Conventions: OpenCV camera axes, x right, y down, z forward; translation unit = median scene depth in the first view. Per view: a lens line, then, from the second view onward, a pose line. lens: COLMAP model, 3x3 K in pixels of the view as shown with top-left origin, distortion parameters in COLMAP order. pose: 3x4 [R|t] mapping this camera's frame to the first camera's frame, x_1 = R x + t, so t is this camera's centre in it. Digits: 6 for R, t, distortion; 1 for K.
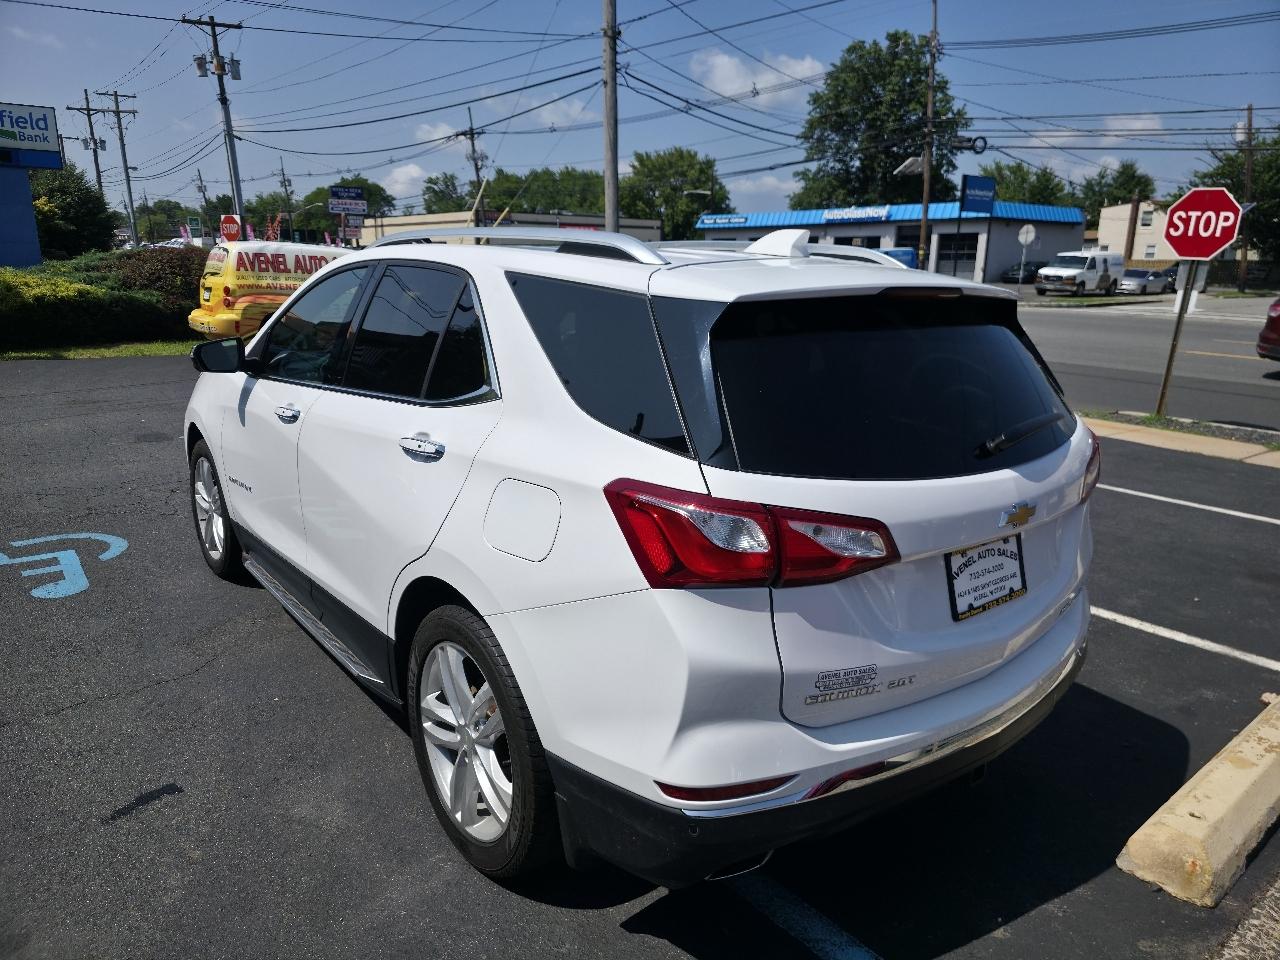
lens RADIAL K [[861.2, 0, 640.0], [0, 861.2, 480.0], [0, 0, 1]] dist [0.040375, -0.046048]
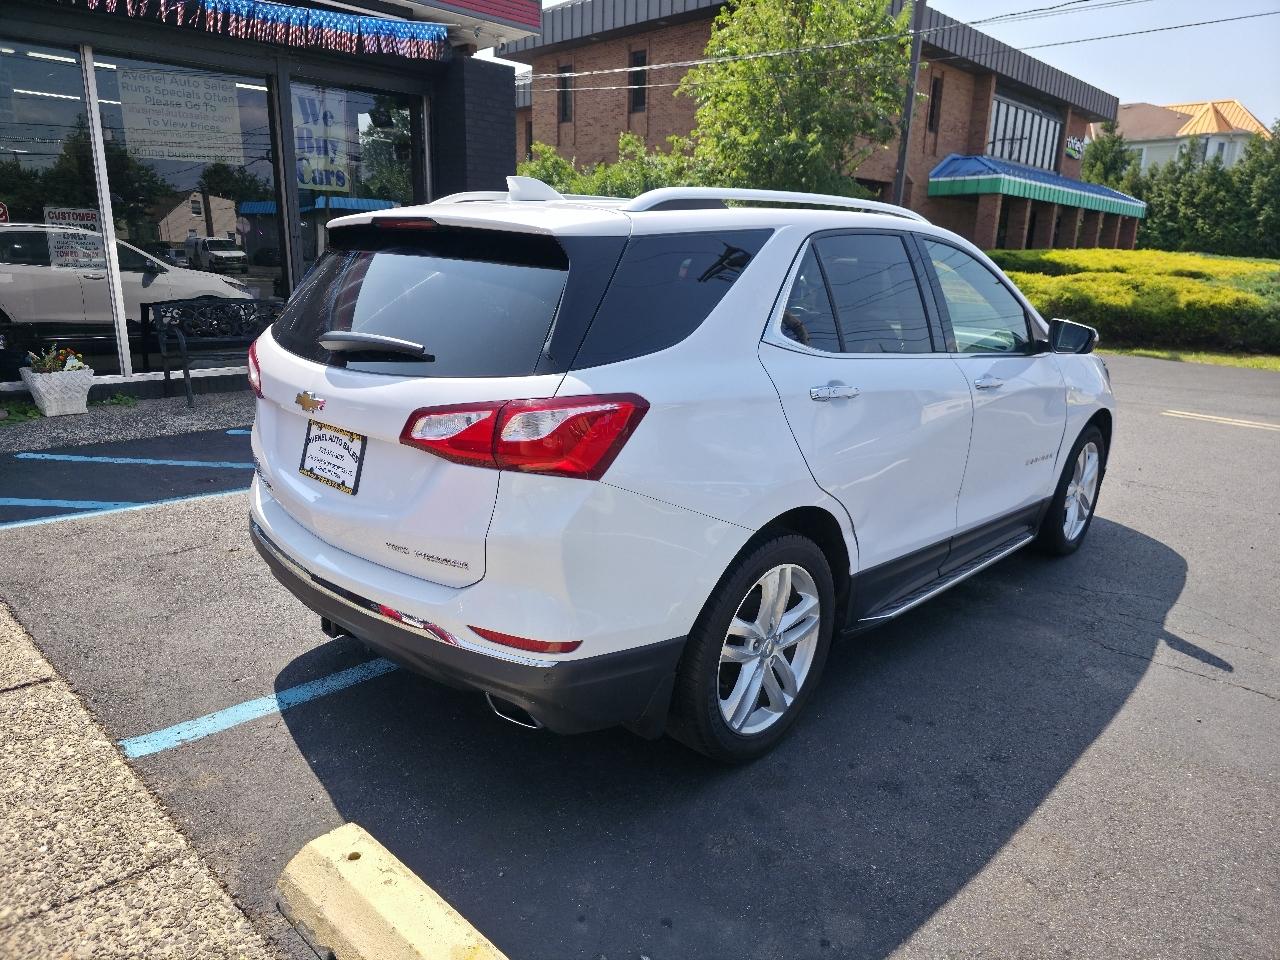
lens RADIAL K [[848.9, 0, 636.1], [0, 848.9, 480.0], [0, 0, 1]] dist [0.055792, -0.053155]
pose [[0.128196, 0.240534, -0.962138, 0.093330], [-0.266199, 0.942888, 0.200253, -0.012081], [0.955355, 0.230449, 0.184904, 0.069926]]
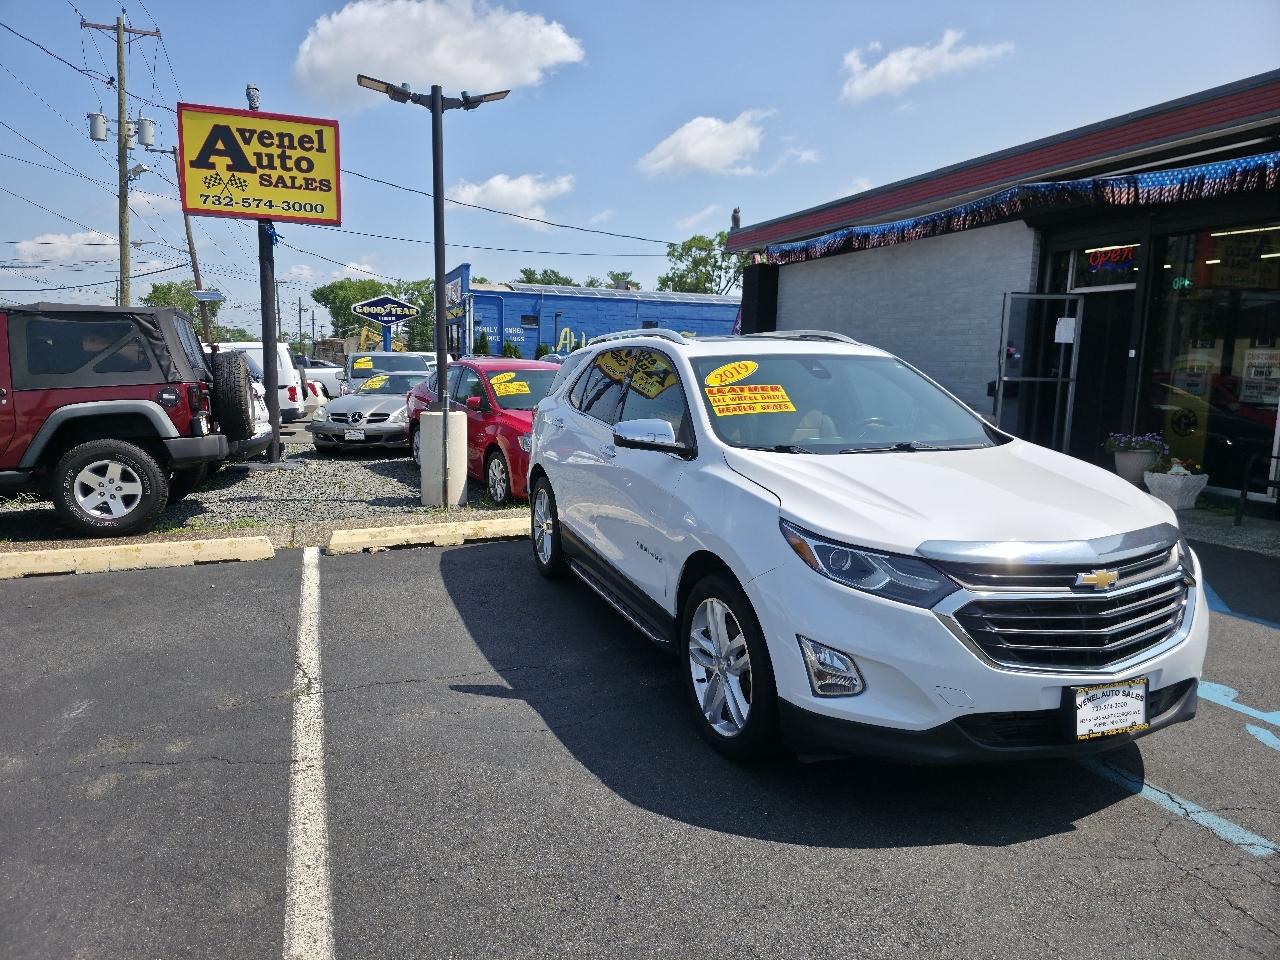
lens RADIAL K [[834.1, 0, 624.0], [0, 834.1, 479.7], [0, 0, 1]] dist [0.054553, -0.049453]
pose [[-0.944588, -0.078617, 0.318705, -0.040982], [0.047448, 0.928001, 0.369545, -0.056664], [-0.324811, 0.364190, -0.872848, 0.236161]]
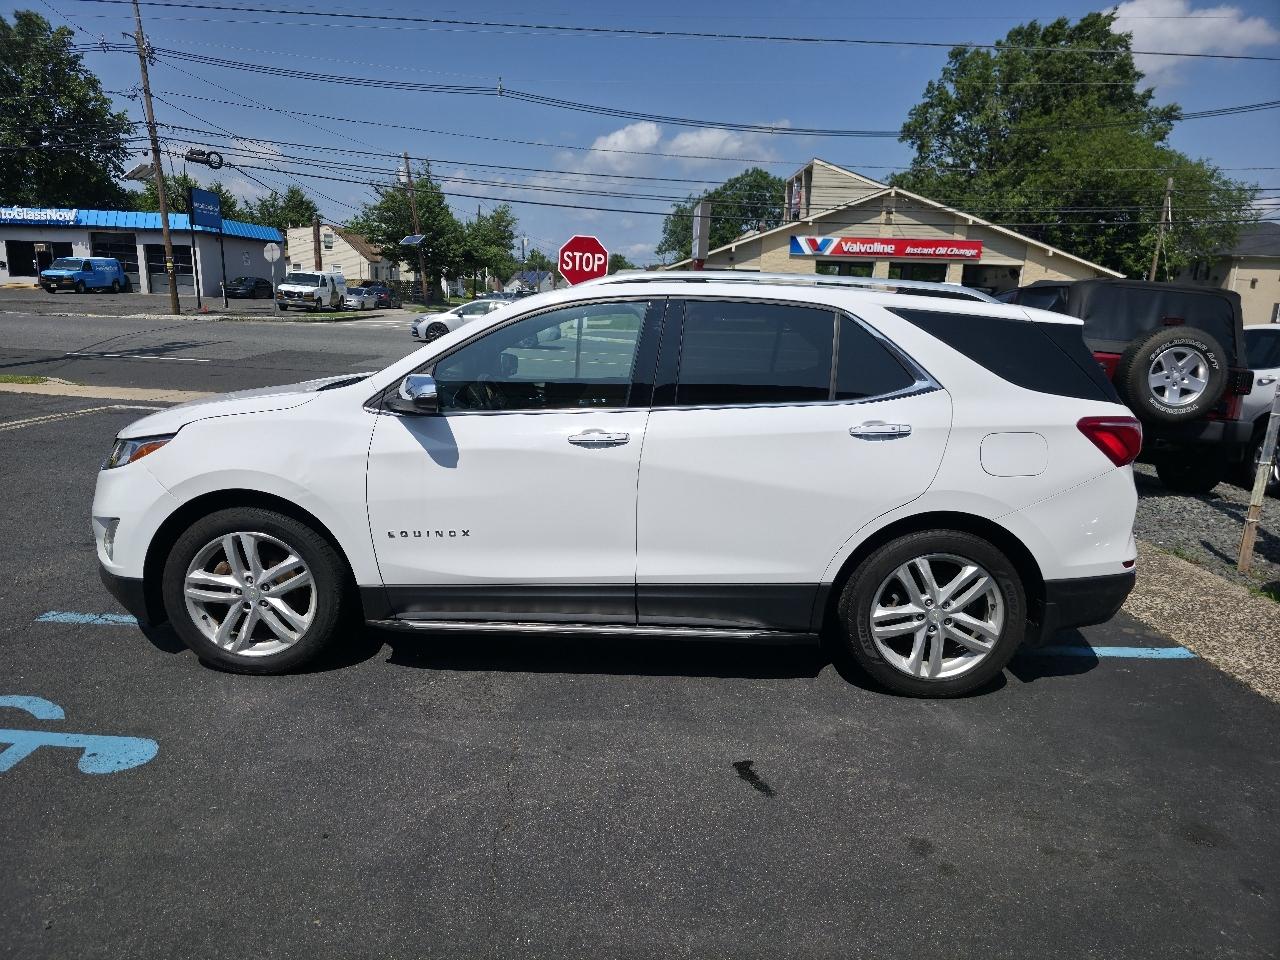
lens RADIAL K [[848.9, 0, 636.1], [0, 848.9, 480.0], [0, 0, 1]] dist [0.055792, -0.053155]
pose [[0.626736, -0.156483, 0.763358, -0.109340], [0.166262, 0.983924, 0.065192, -0.007996], [-0.761287, 0.086059, 0.642678, 0.027608]]
